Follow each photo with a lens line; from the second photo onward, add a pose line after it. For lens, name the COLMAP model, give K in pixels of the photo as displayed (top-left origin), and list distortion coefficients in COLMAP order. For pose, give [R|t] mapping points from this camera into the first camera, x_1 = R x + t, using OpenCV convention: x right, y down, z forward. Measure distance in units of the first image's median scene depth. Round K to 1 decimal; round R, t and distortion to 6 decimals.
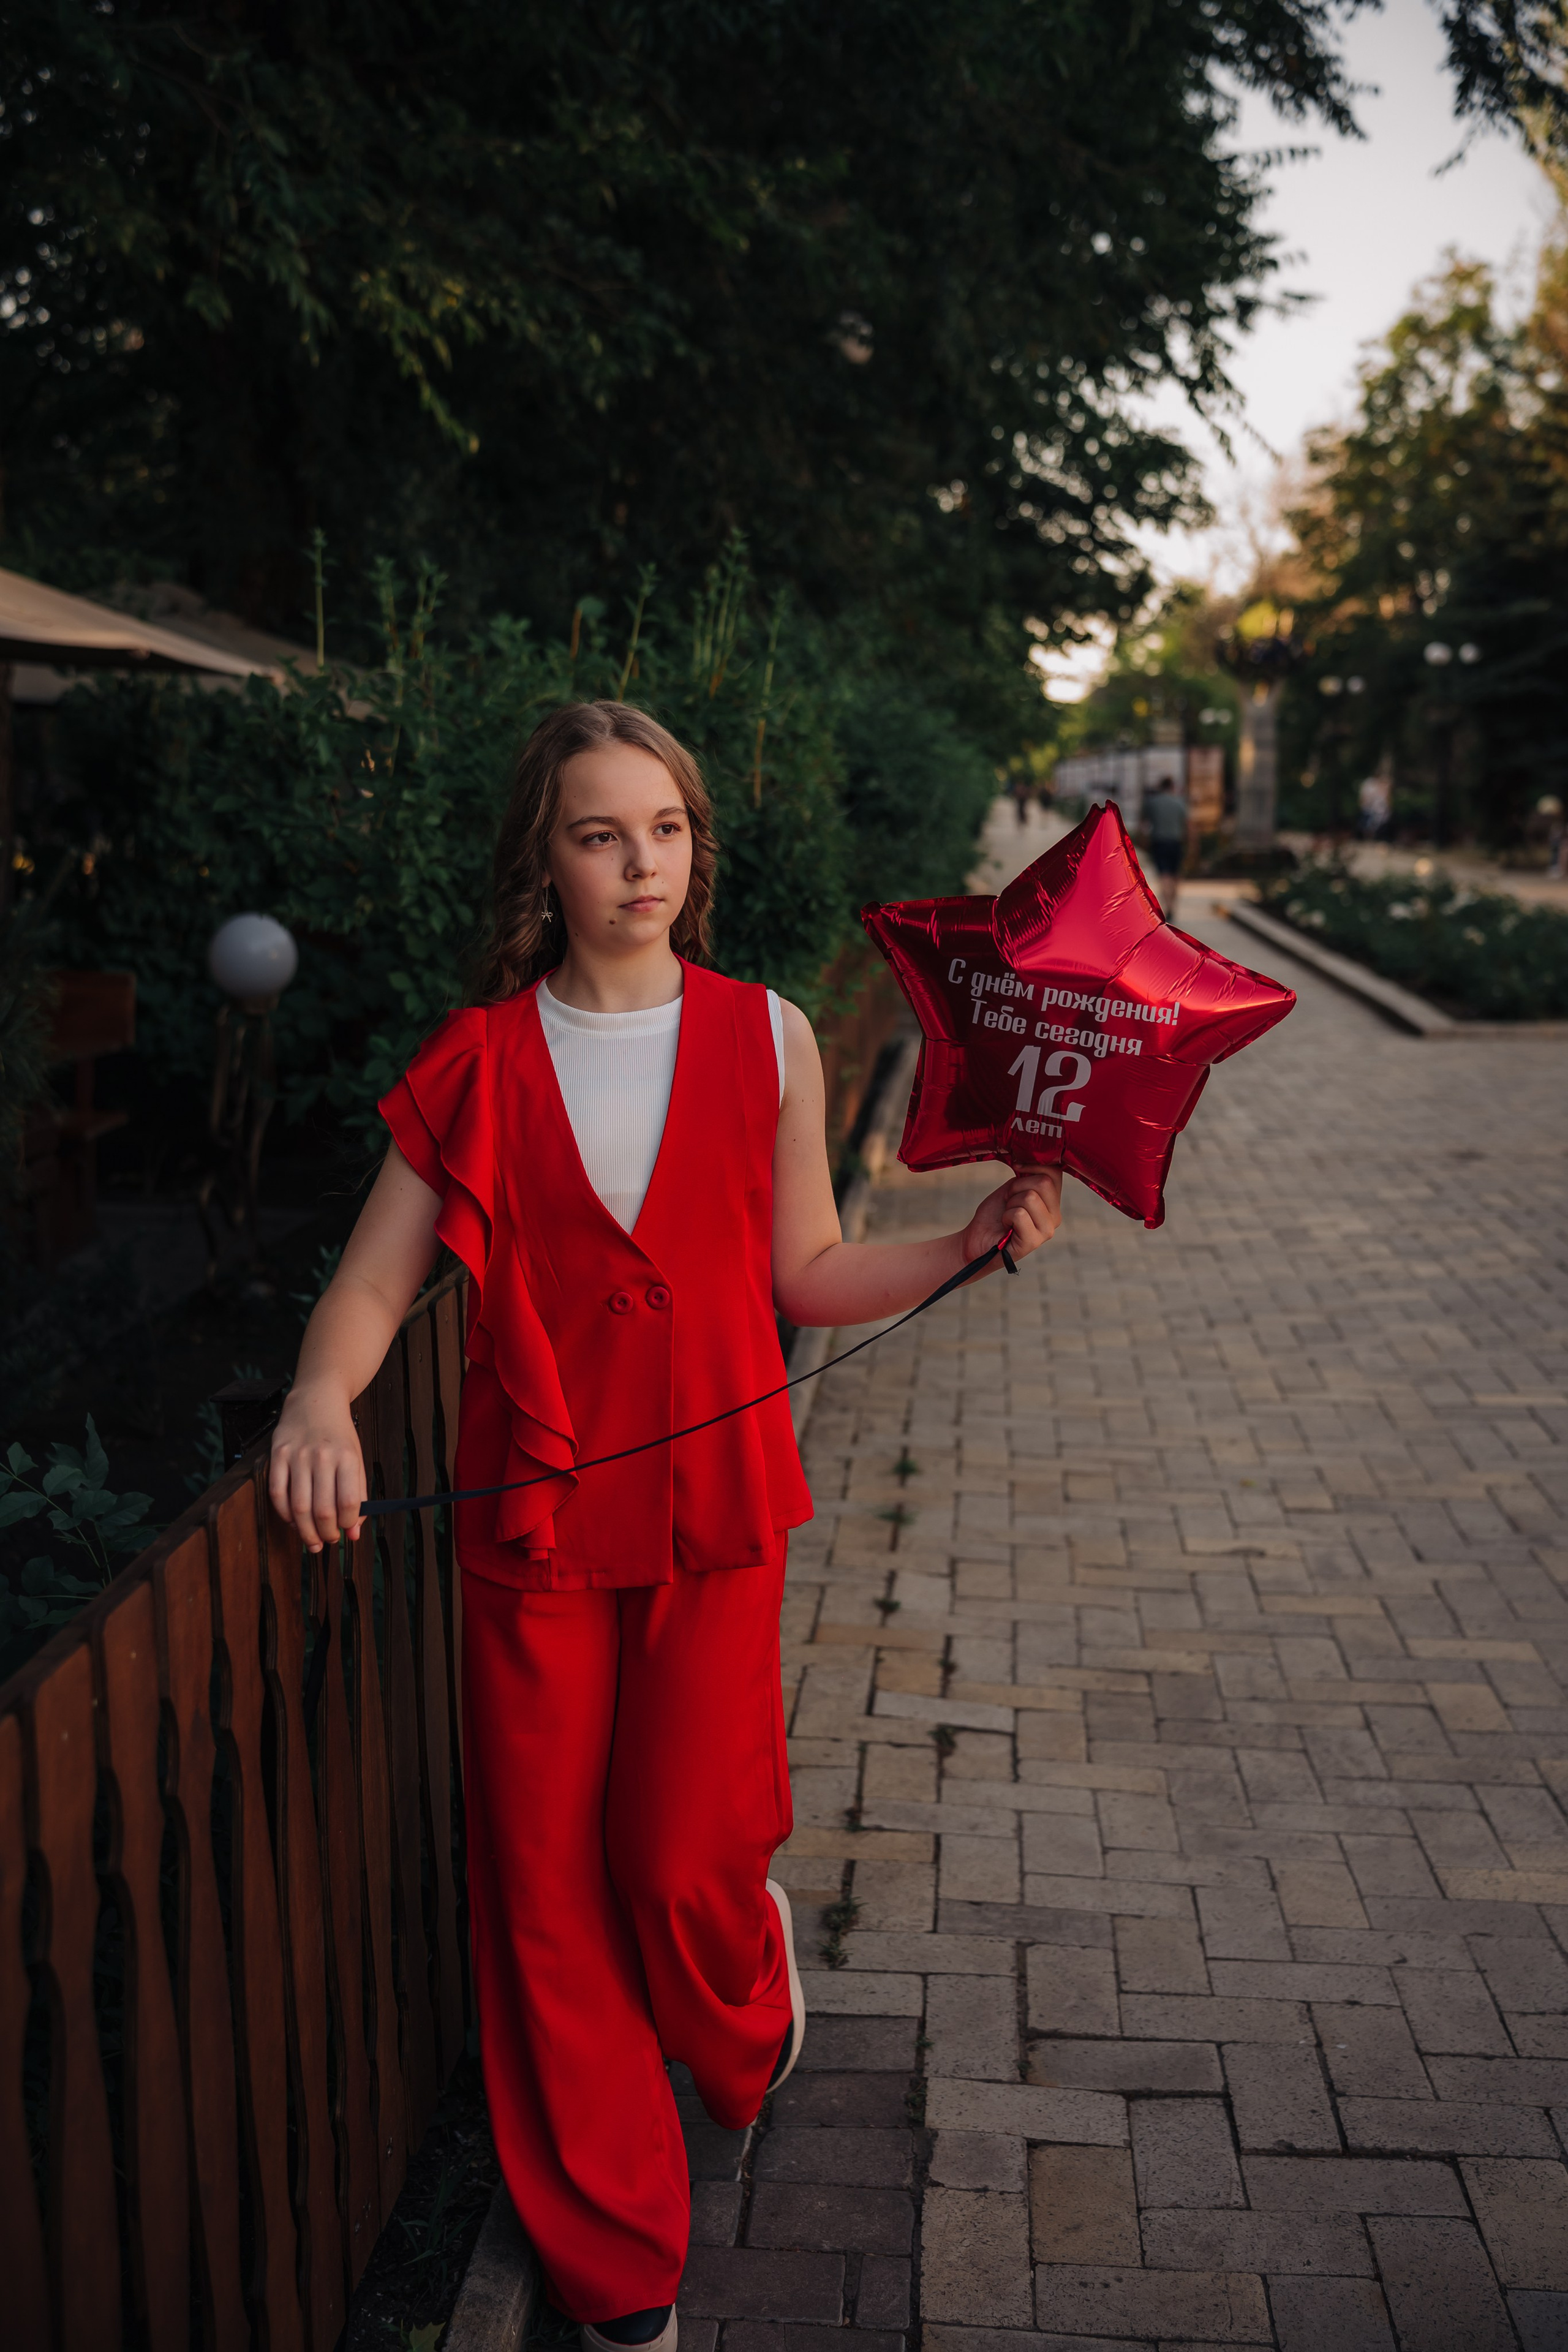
lens RADIAL K [[2632.6, 0, 778.5], [0, 2632.6, 1184.9], [0, 0, 1]] dist [0.130531, 0.000000]
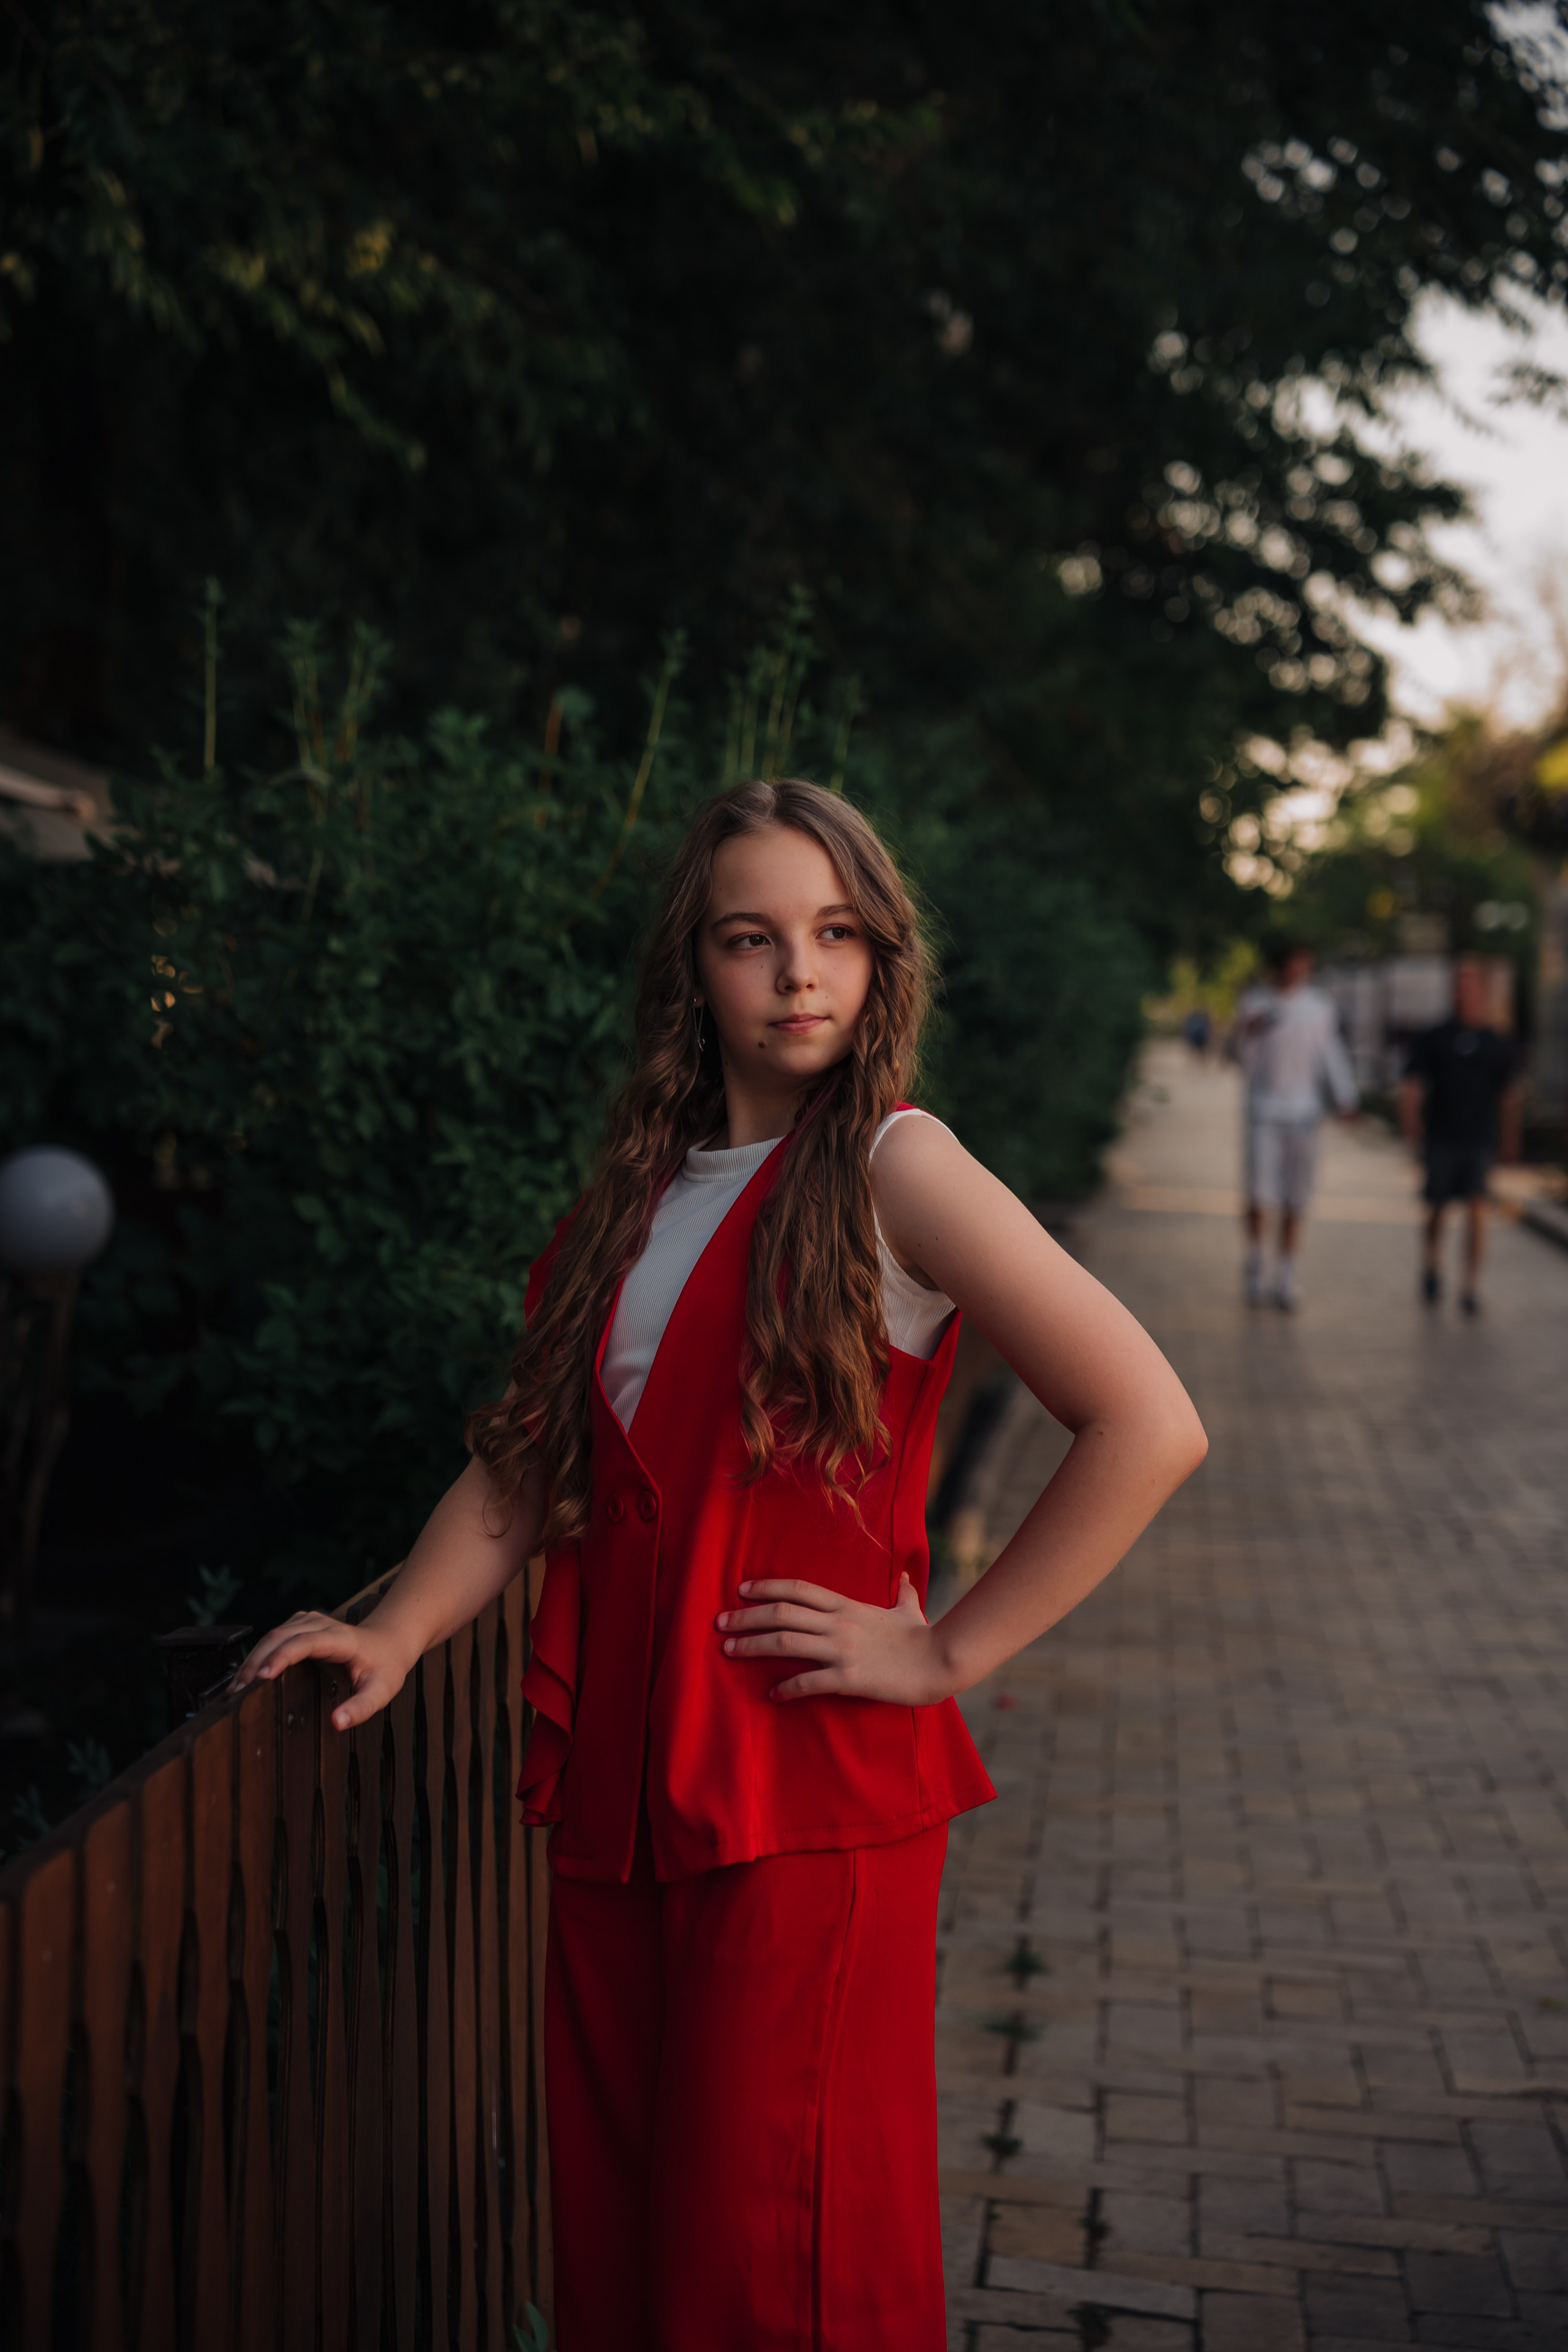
lens RADIAL K [[4239.9, 0, 779.6], [0, 4239.9, 1177.1], [0, 0, 1]] dist [0.555292, 0.000000]
pose [[0.999930, 0.010974, -0.004452, -0.011376], [-0.011406, 0.993566, -0.112681, 0.034920], [0.003187, 0.112724, 0.993621, -0.110379]]
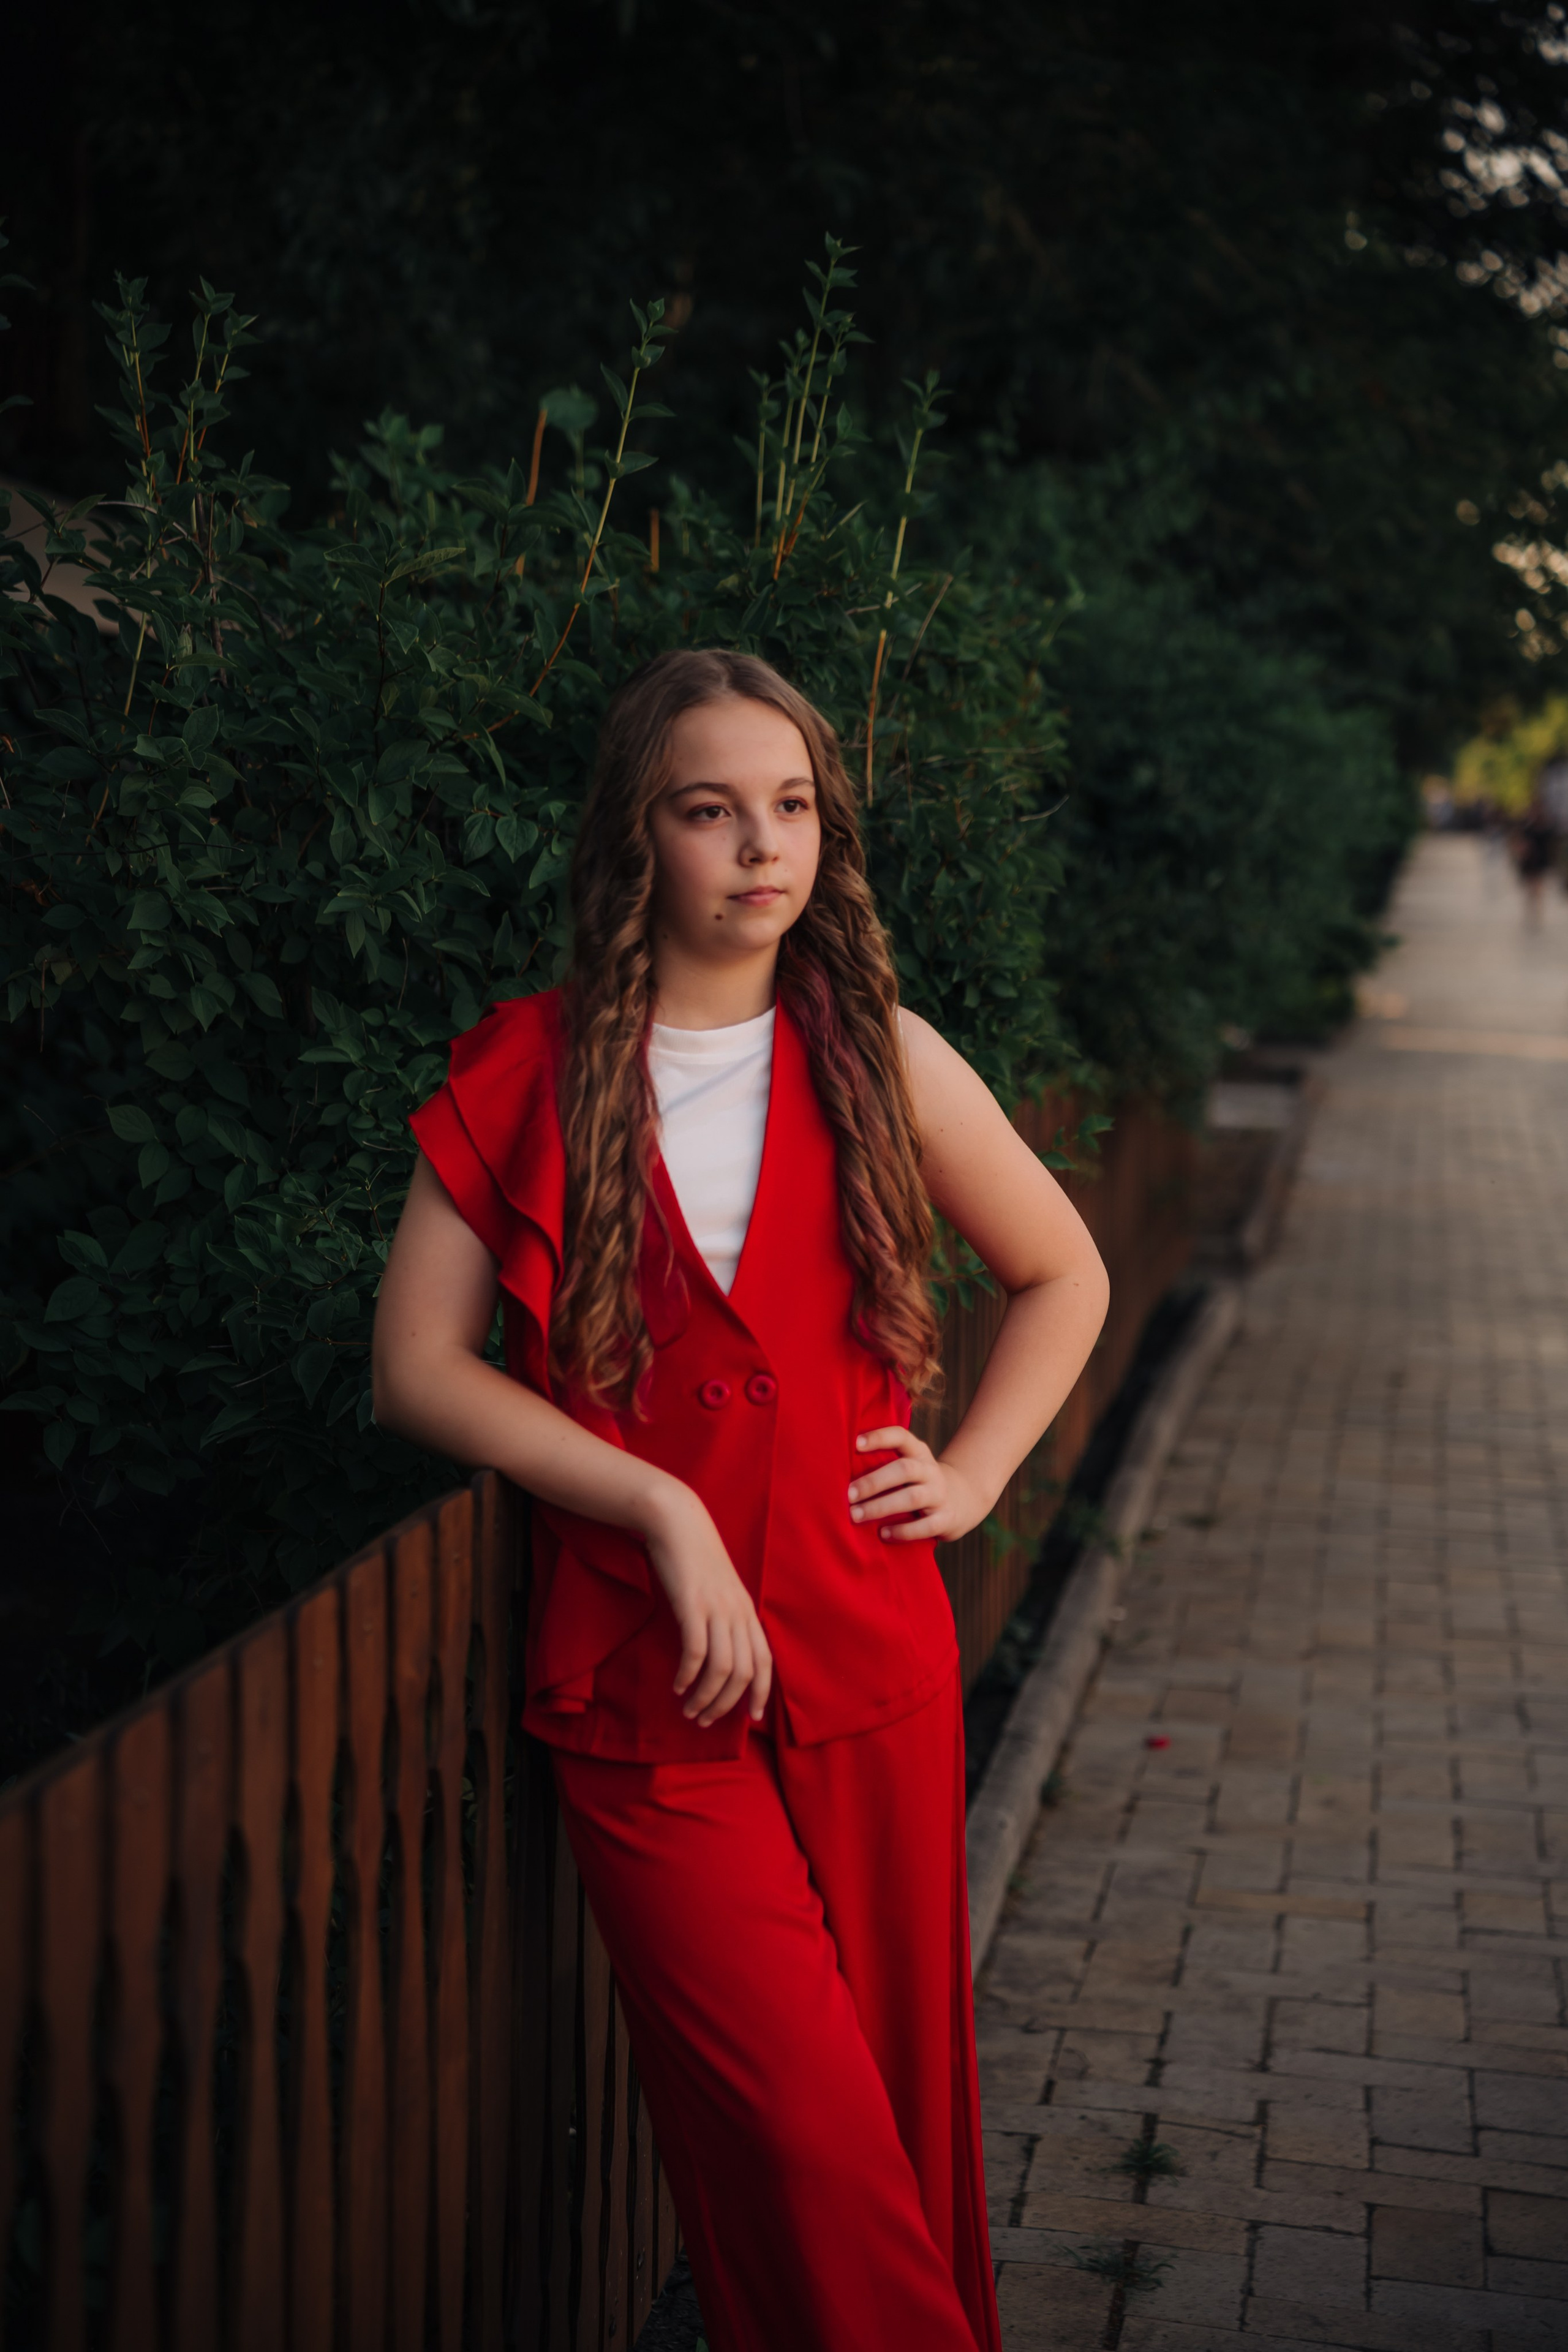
lens RADIAL K [[5029.4, 0, 792.3], [0, 5029.4, 1192.5], [0, 0, 1]] dist [0.684257, 0.000000]
pose [[0.998866, 0.025331, -0.040316, 0.017252], [-0.028209, 0.996970, -0.072486, 0.001244], [0.038358, 0.073541, 0.996554, 0.043256]]
